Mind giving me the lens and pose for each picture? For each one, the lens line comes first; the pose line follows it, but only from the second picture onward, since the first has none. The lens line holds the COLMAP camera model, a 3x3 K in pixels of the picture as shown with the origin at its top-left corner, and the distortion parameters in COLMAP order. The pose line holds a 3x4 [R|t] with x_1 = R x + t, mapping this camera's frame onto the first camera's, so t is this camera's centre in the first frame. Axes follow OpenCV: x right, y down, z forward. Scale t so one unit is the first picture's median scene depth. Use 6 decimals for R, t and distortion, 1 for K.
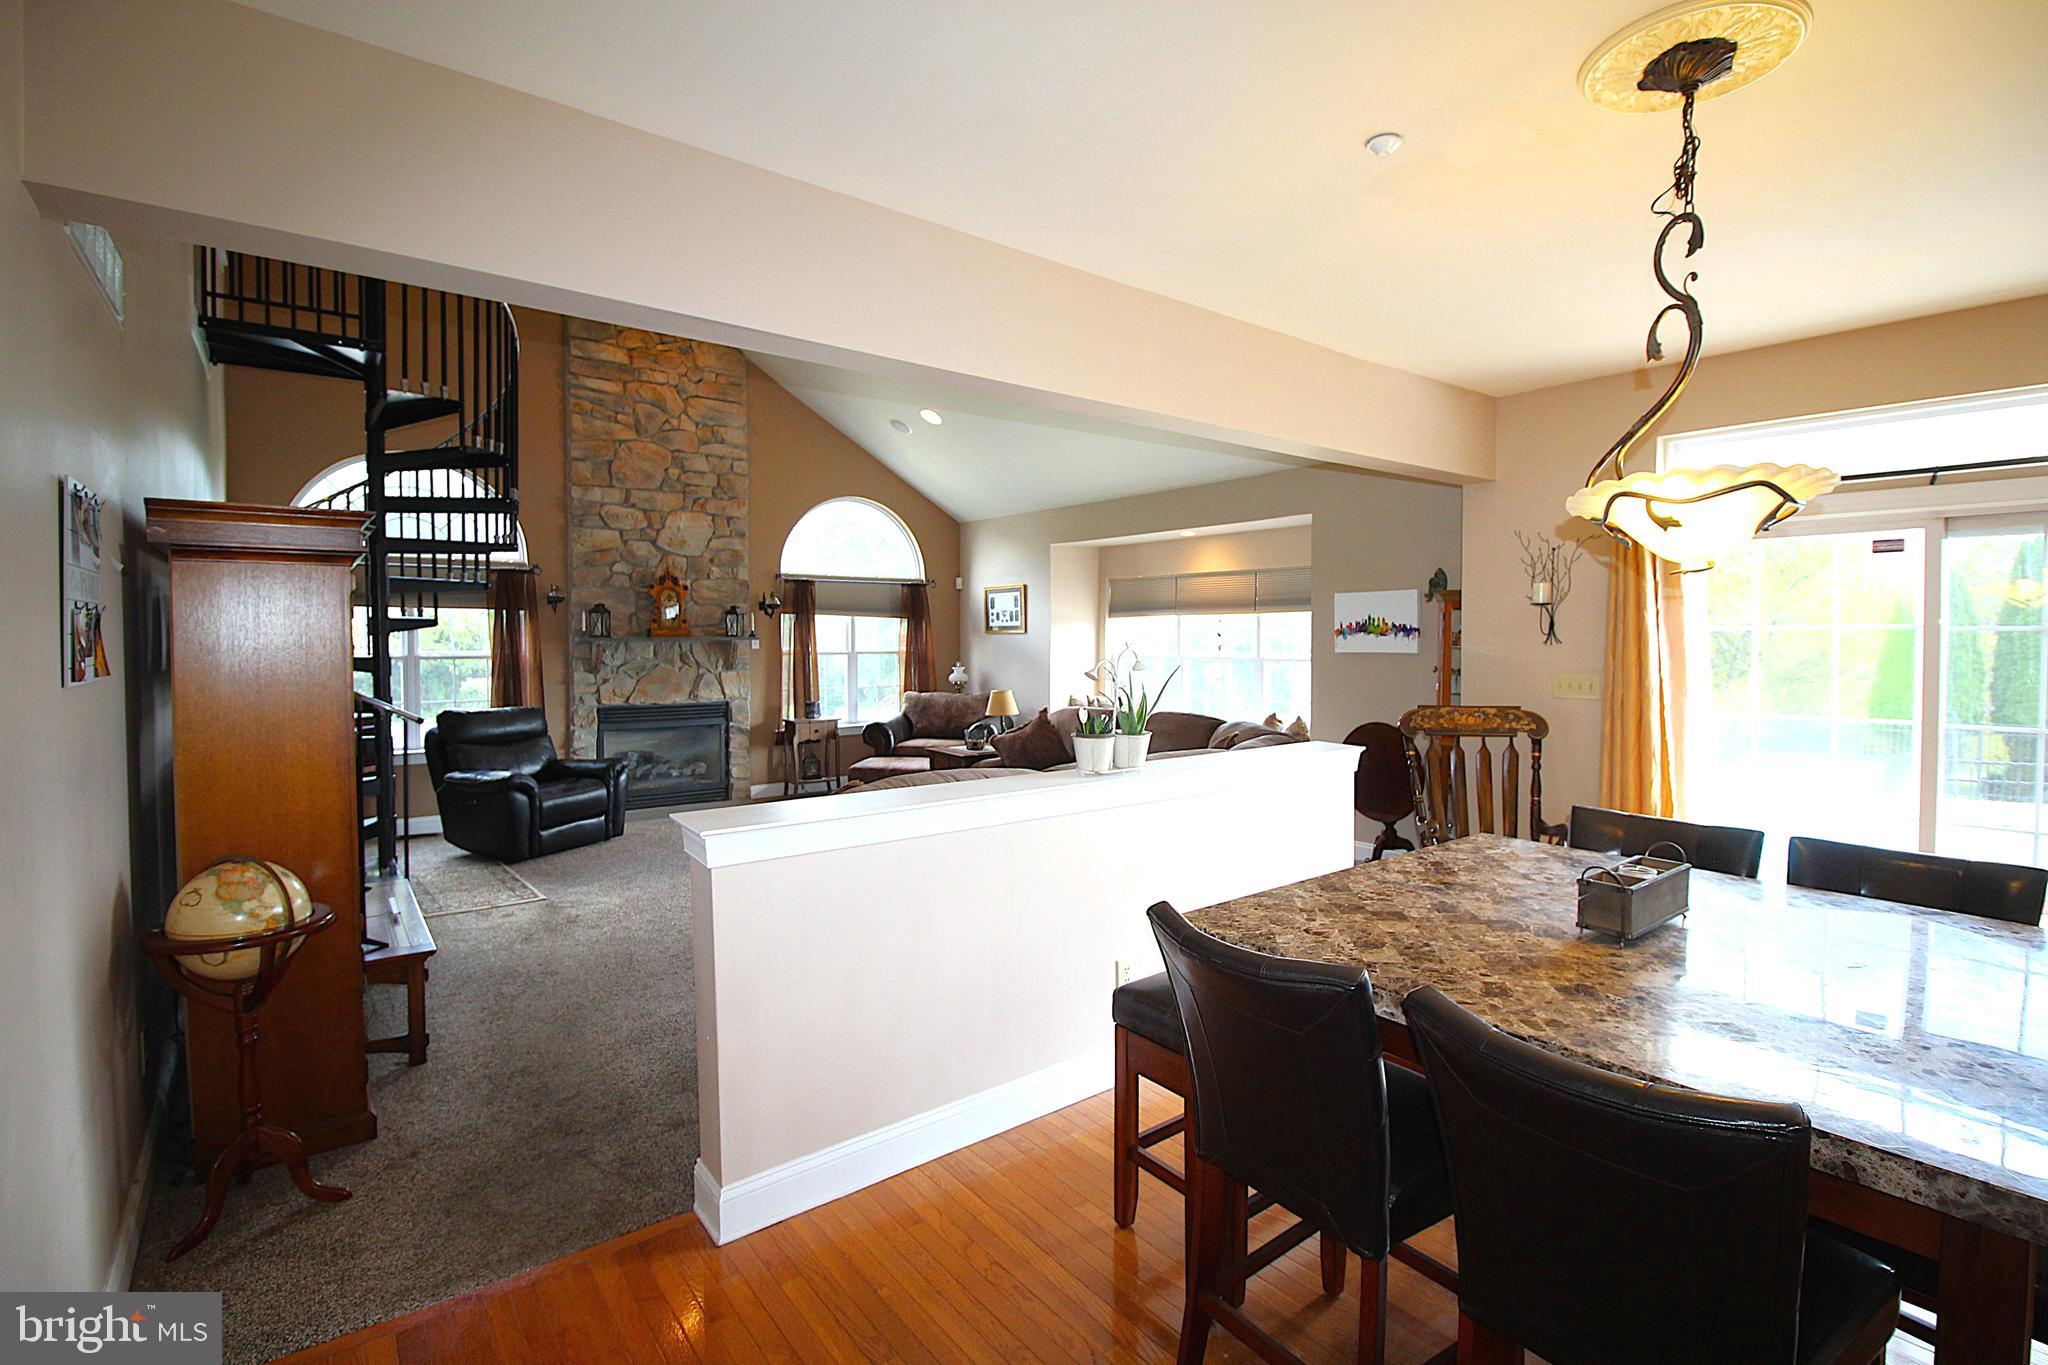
lens RADIAL K [[942.0, 0, 1032.4], [0, 942.0, 668.1], [0, 0, 1]] dist [0.004001, -0.013648]
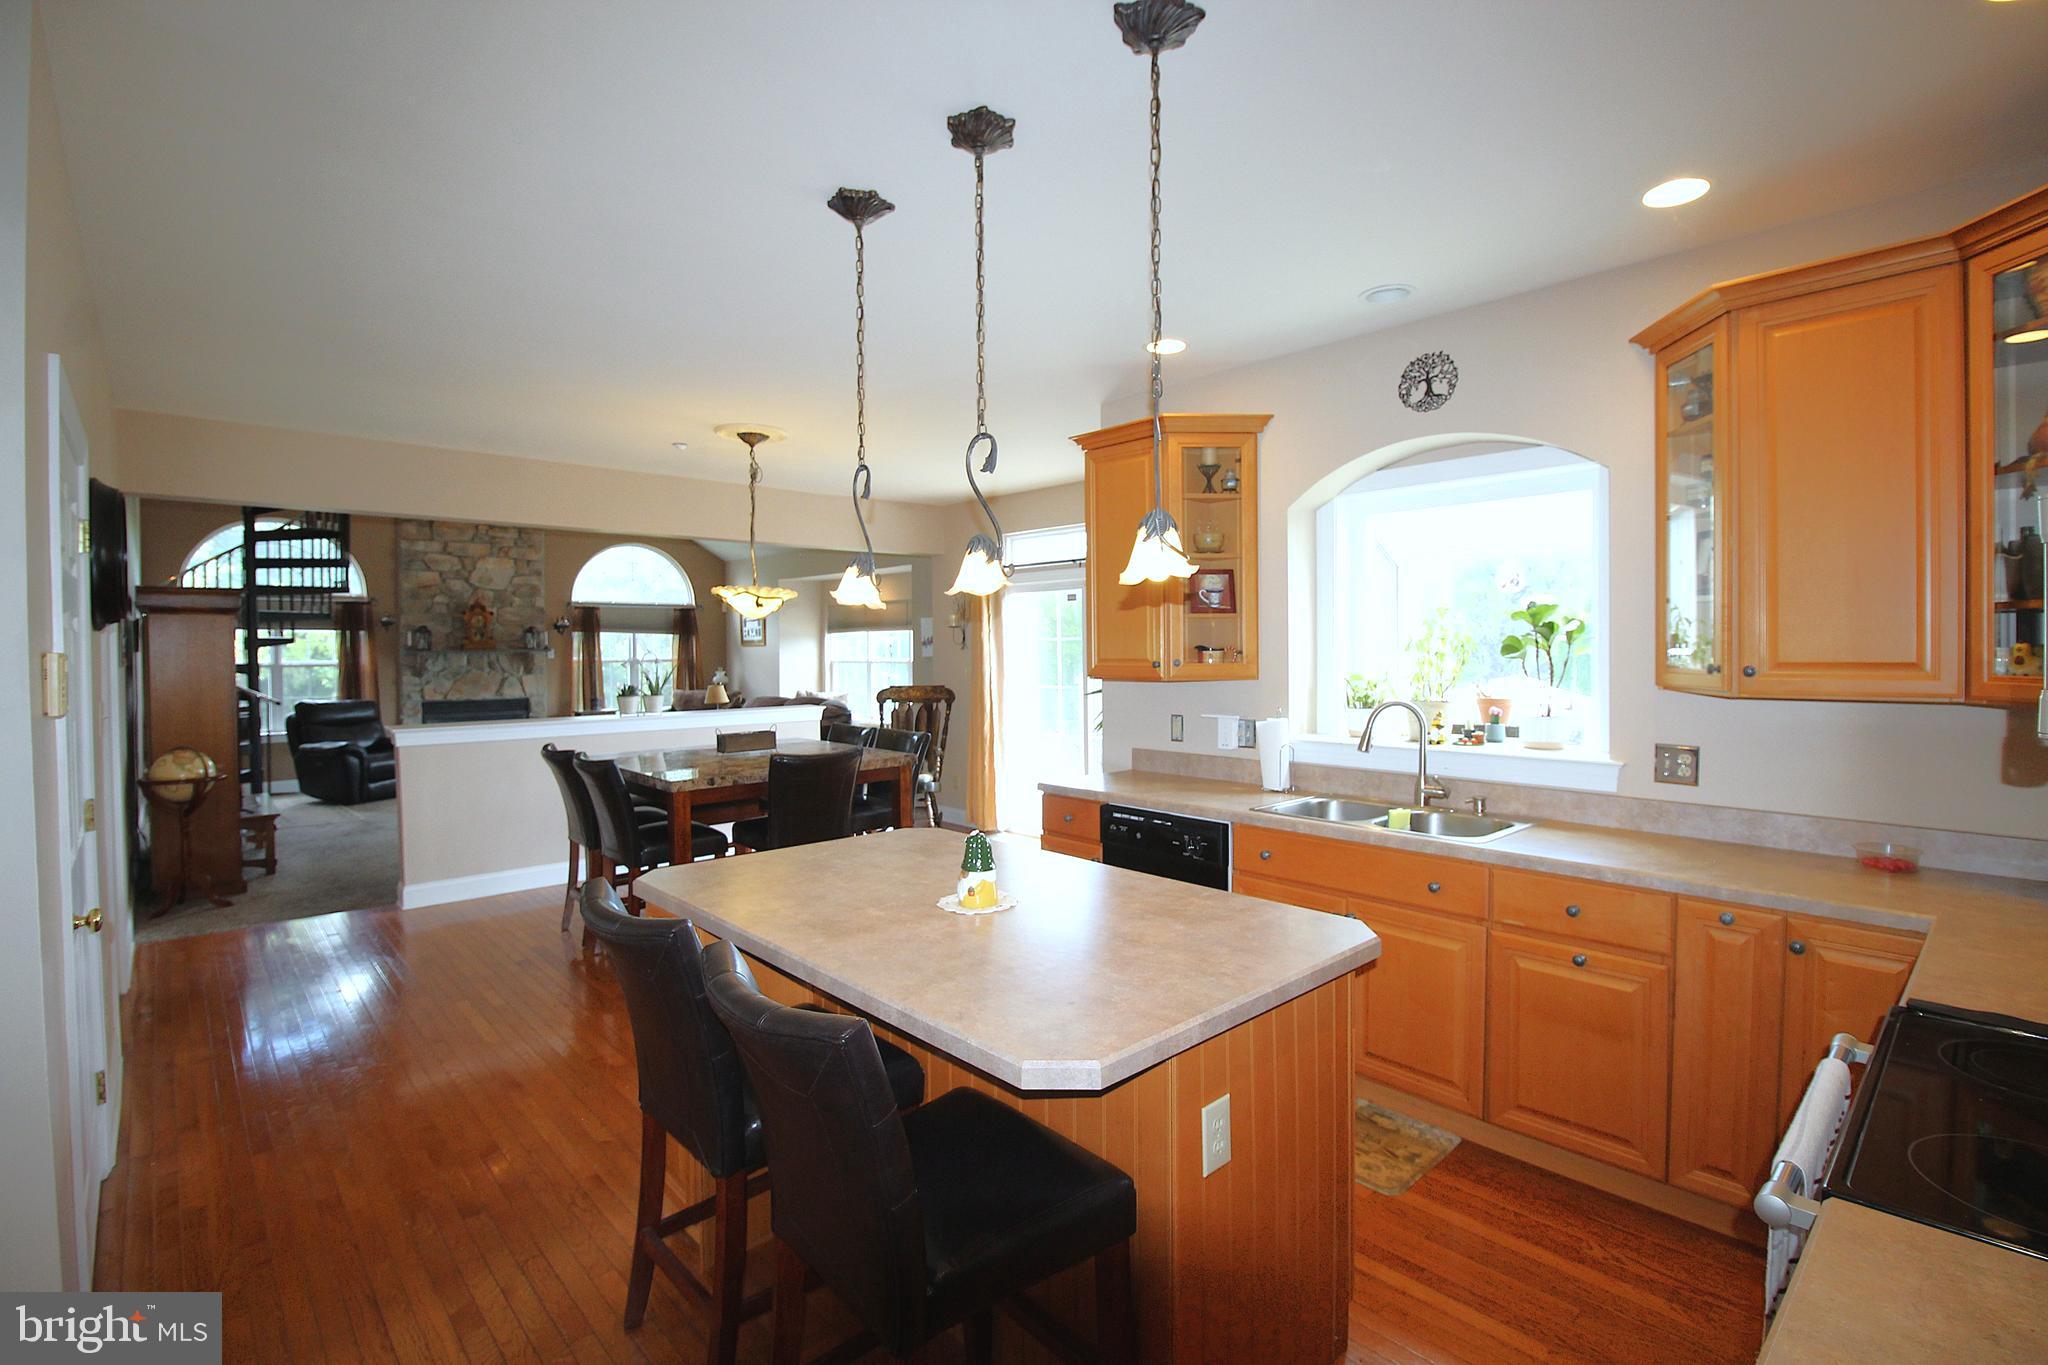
lens RADIAL K [[942.0, 0, 1032.4], [0, 942.0, 668.1], [0, 0, 1]] dist [0.004001, -0.013648]
pose [[0.996428, -0.007835, 0.084079, 0.292491], [0.008917, 0.999882, -0.012498, 0.017250], [-0.083971, 0.013203, 0.996381, -0.414512]]
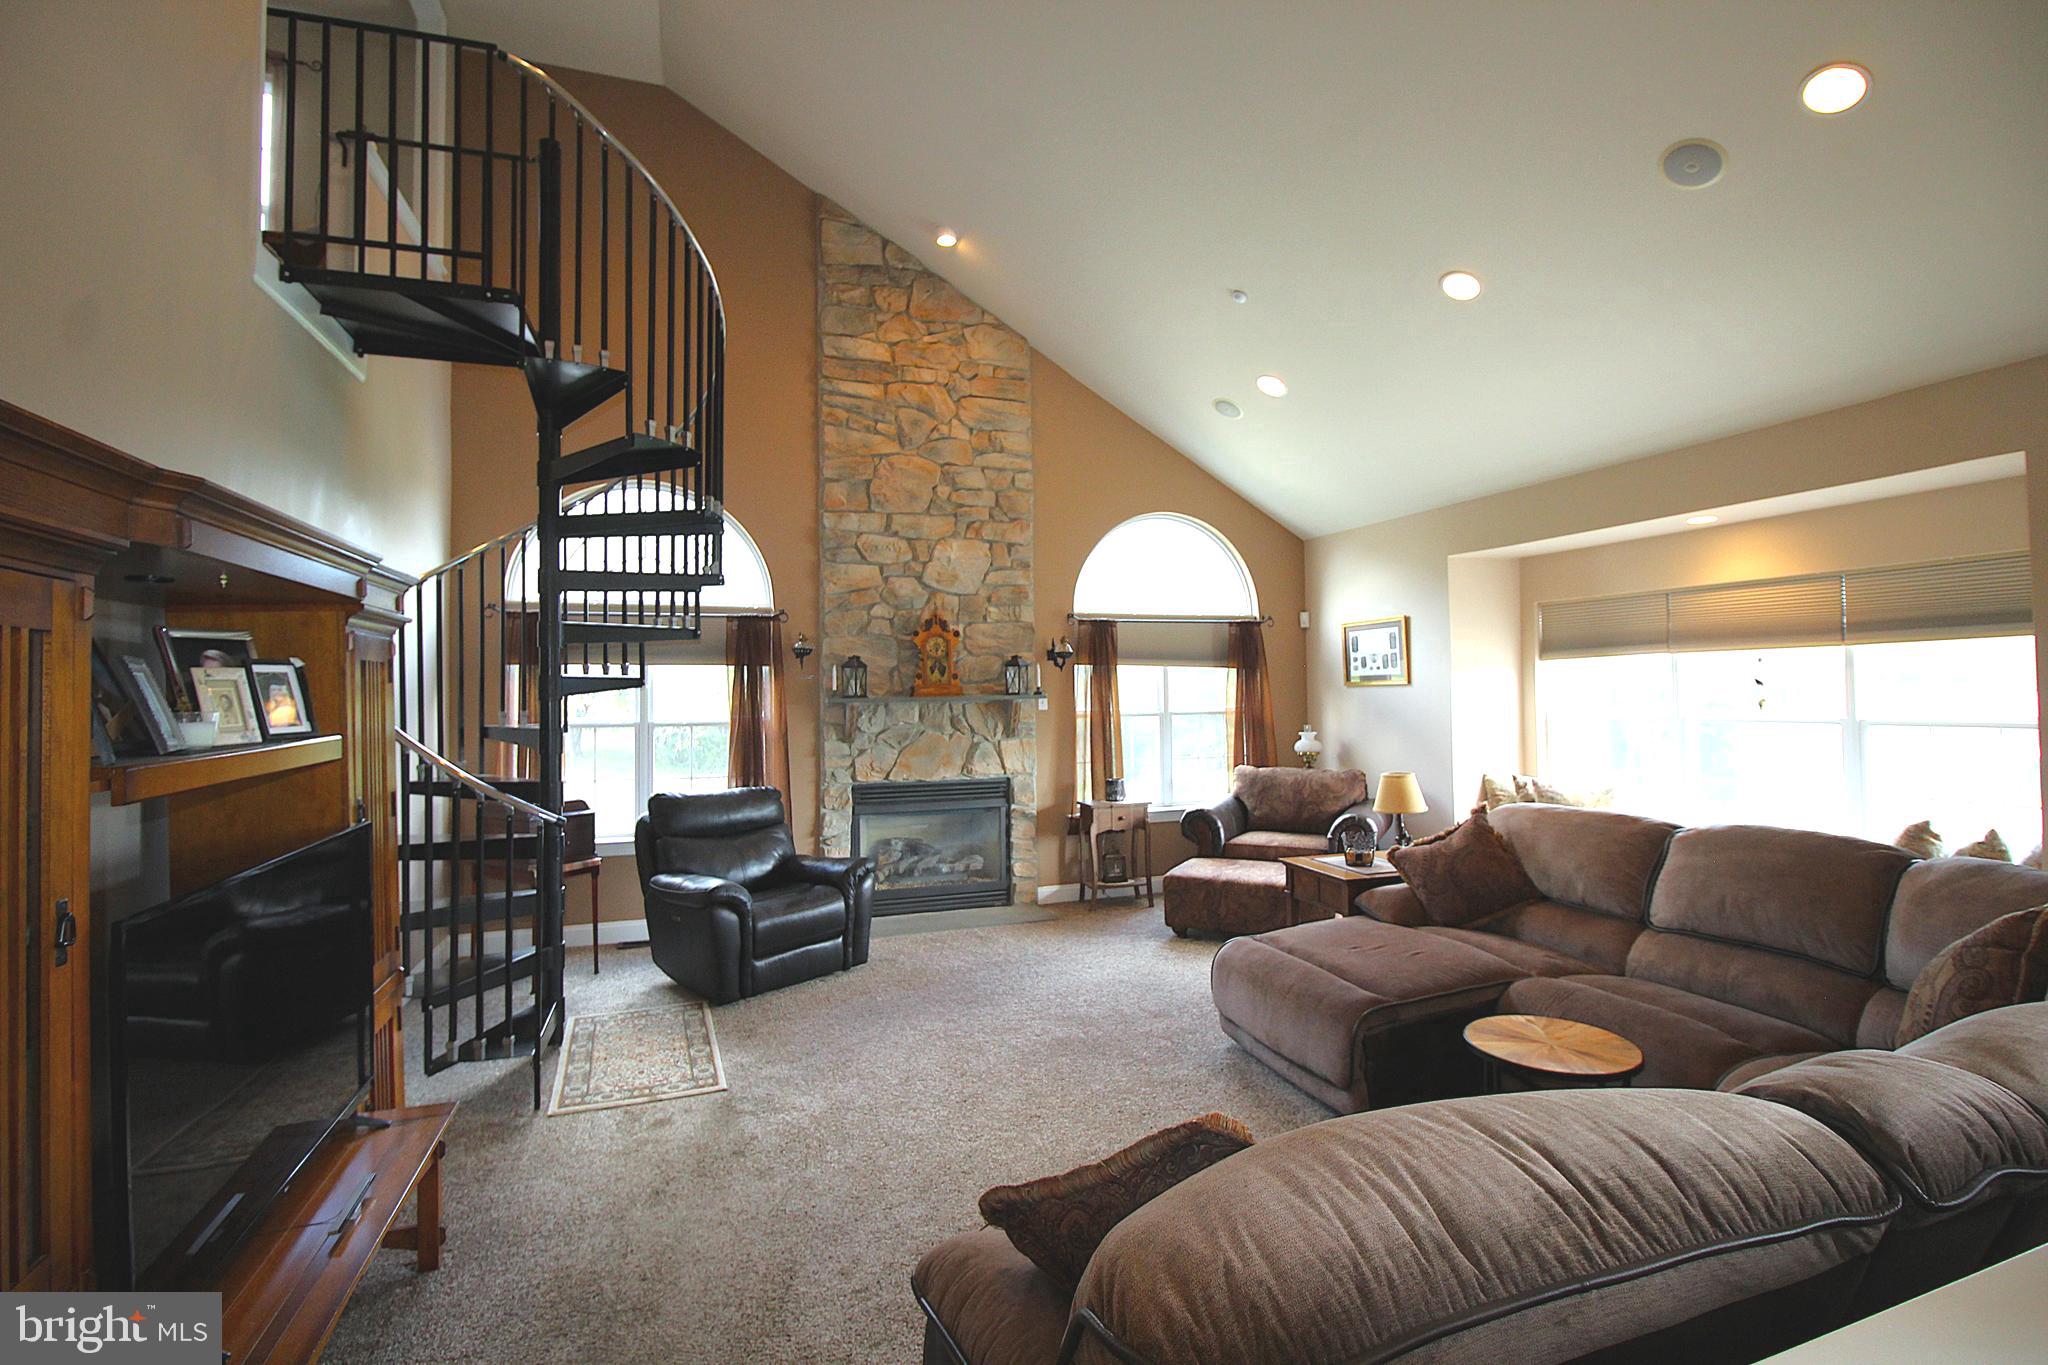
lens RADIAL K [[942.0, 0, 1032.4], [0, 942.0, 668.1], [0, 0, 1]] dist [0.004001, -0.013648]
pose [[0.949272, -0.021208, -0.313739, -0.060291], [0.002632, 0.998224, -0.059514, -0.009285], [0.314444, 0.055669, 0.947642, 0.272714]]
